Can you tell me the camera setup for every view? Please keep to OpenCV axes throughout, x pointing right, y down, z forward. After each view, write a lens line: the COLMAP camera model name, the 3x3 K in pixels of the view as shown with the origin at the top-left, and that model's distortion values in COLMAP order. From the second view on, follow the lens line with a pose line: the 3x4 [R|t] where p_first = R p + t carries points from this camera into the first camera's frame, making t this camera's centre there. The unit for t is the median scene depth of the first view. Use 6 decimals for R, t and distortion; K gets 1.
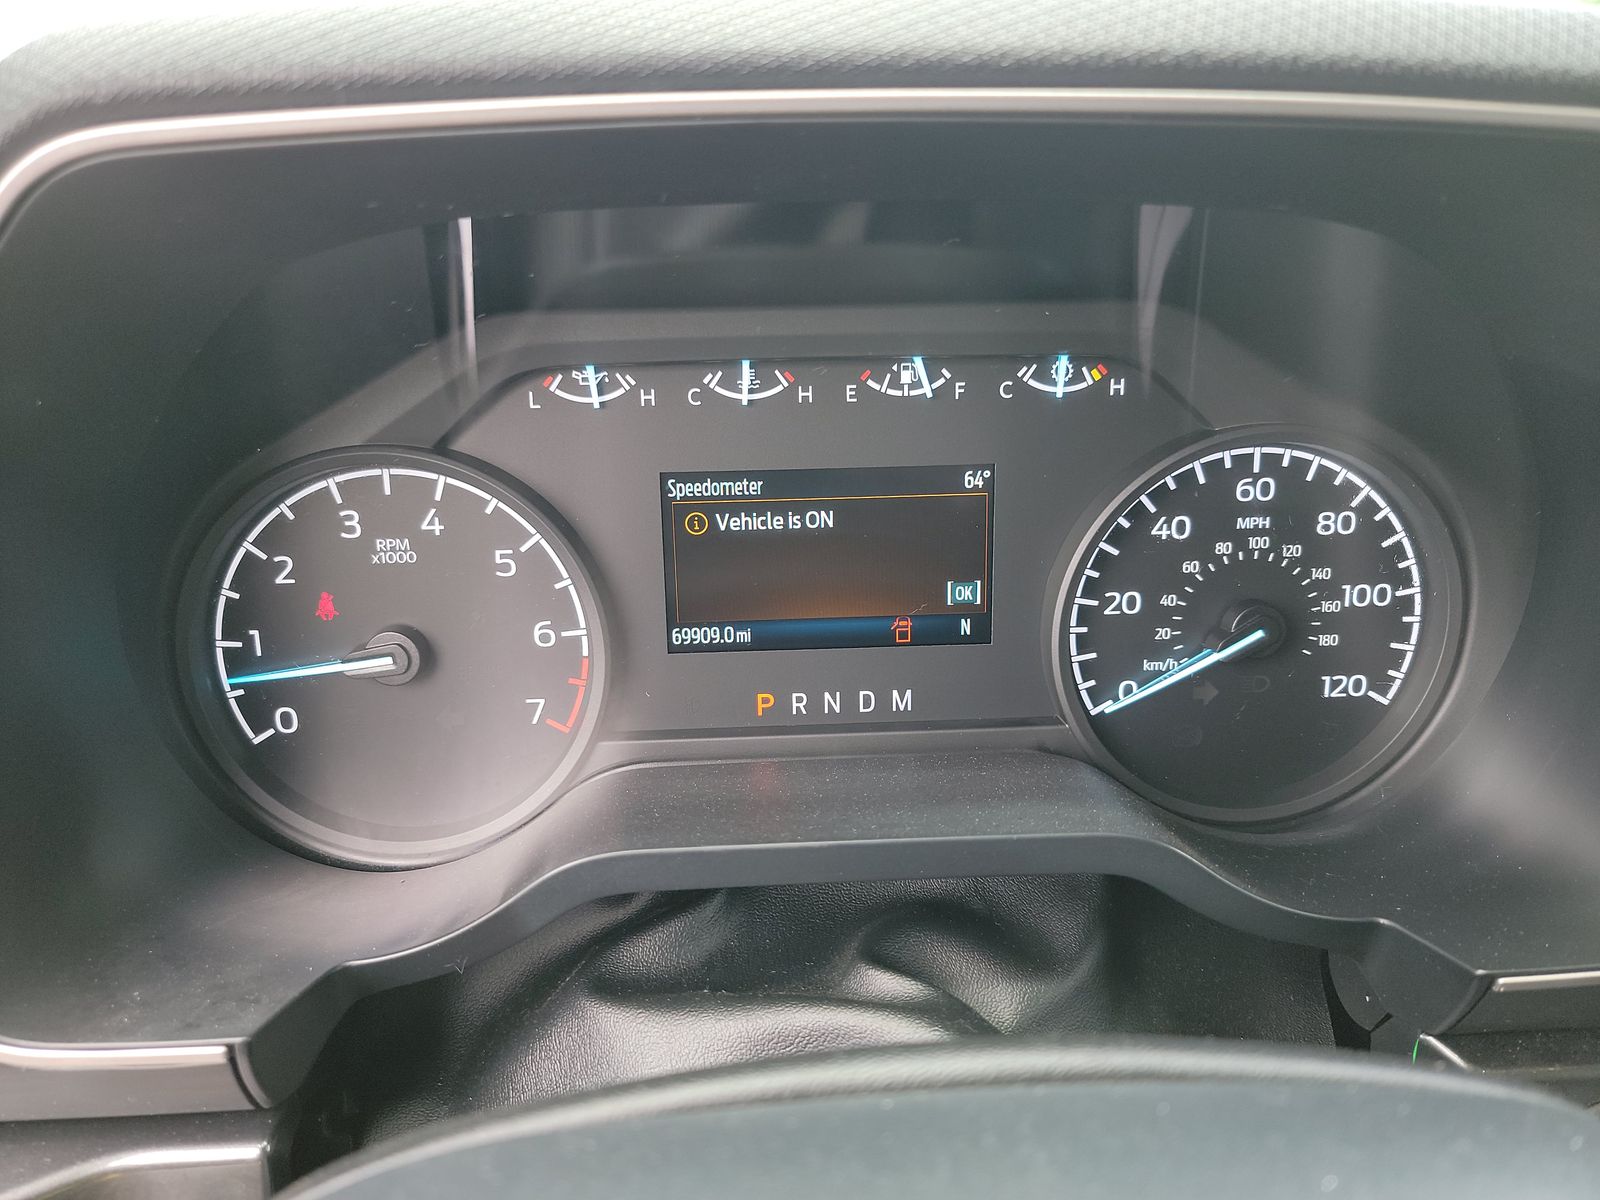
lens RADIAL K [[1141.5, 0, 796.8], [0, 1141.5, 599.4], [0, 0, 1]] dist [0.054196, -0.041999]
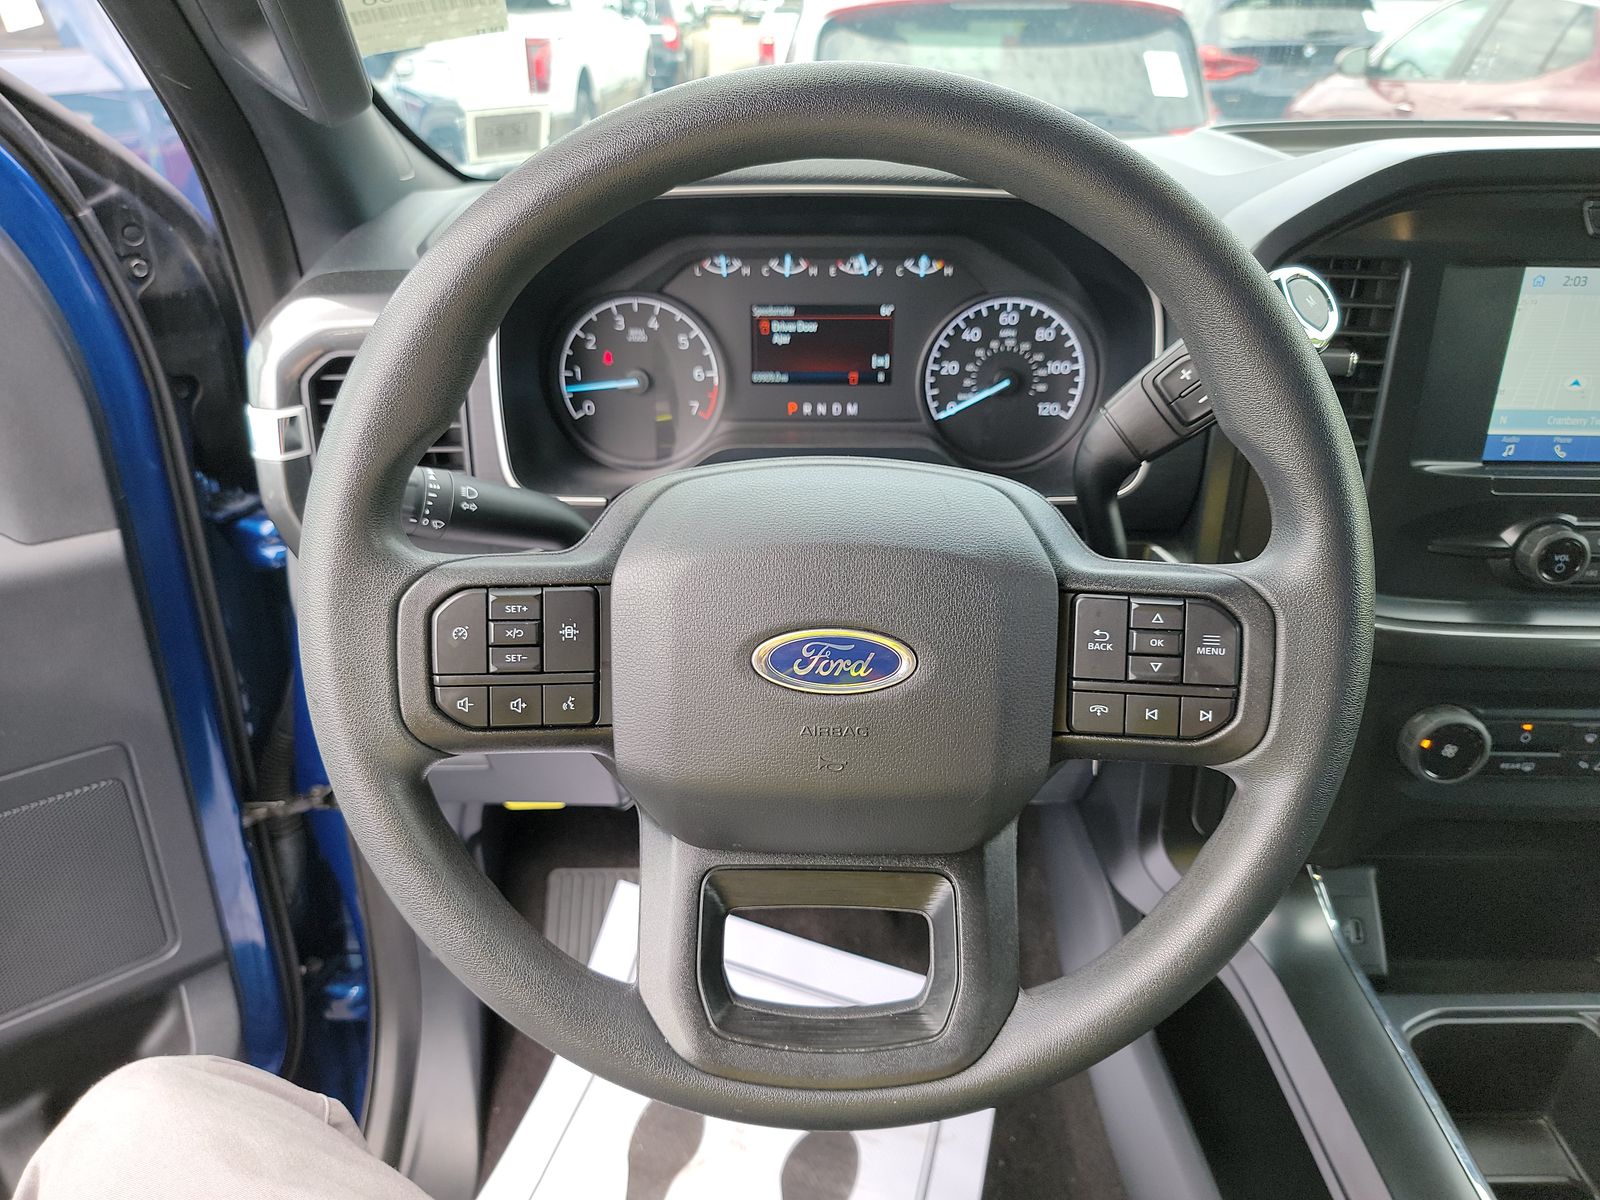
lens RADIAL K [[1141.5, 0, 797.1], [0, 1141.5, 599.0], [0, 0, 1]] dist [0.054196, -0.041999]
pose [[0.998431, 0.037967, -0.041168, 0.092371], [-0.031308, 0.987915, 0.151802, 0.121970], [0.046434, -0.150275, 0.987553, -1.348419]]
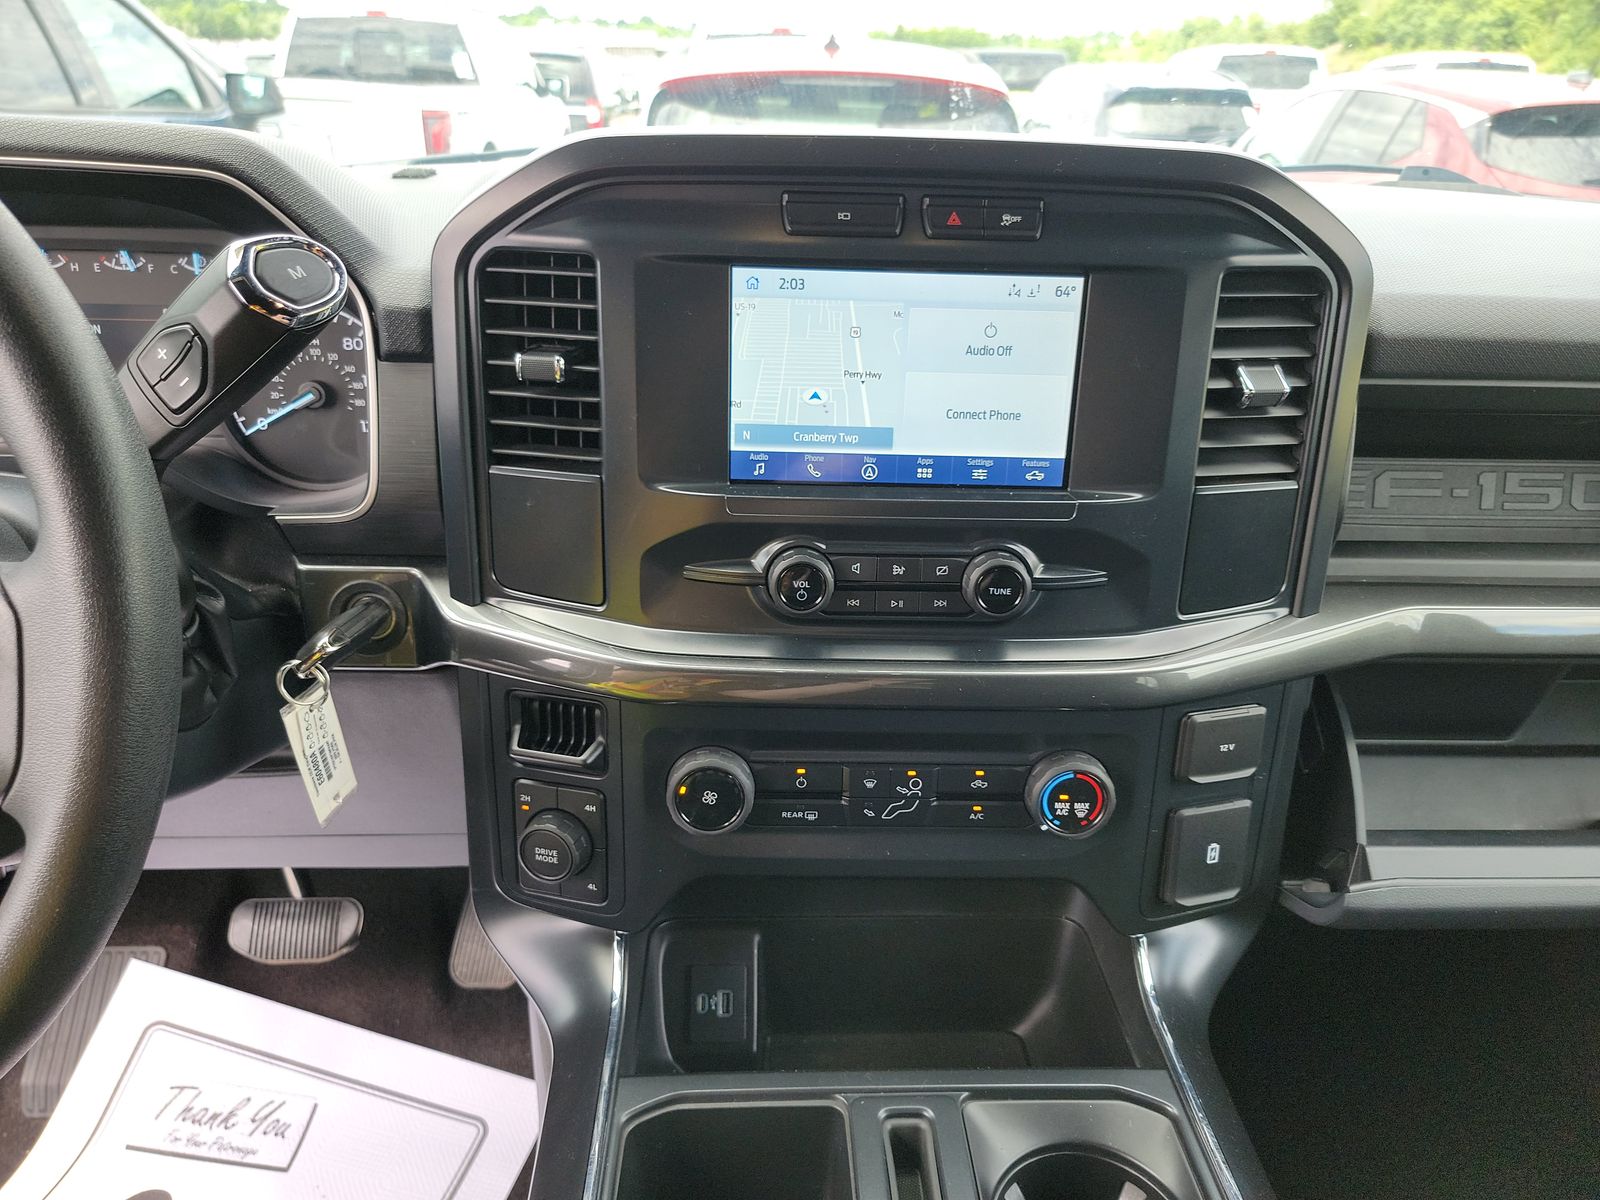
lens RADIAL K [[1141.5, 0, 786.2], [0, 1141.5, 613.6], [0, 0, 1]] dist [0.054196, -0.041999]
pose [[0.999151, 0.040788, -0.005850, 1.286509], [-0.040004, 0.994233, 0.099496, 0.180131], [0.009875, -0.099178, 0.995021, -1.111697]]
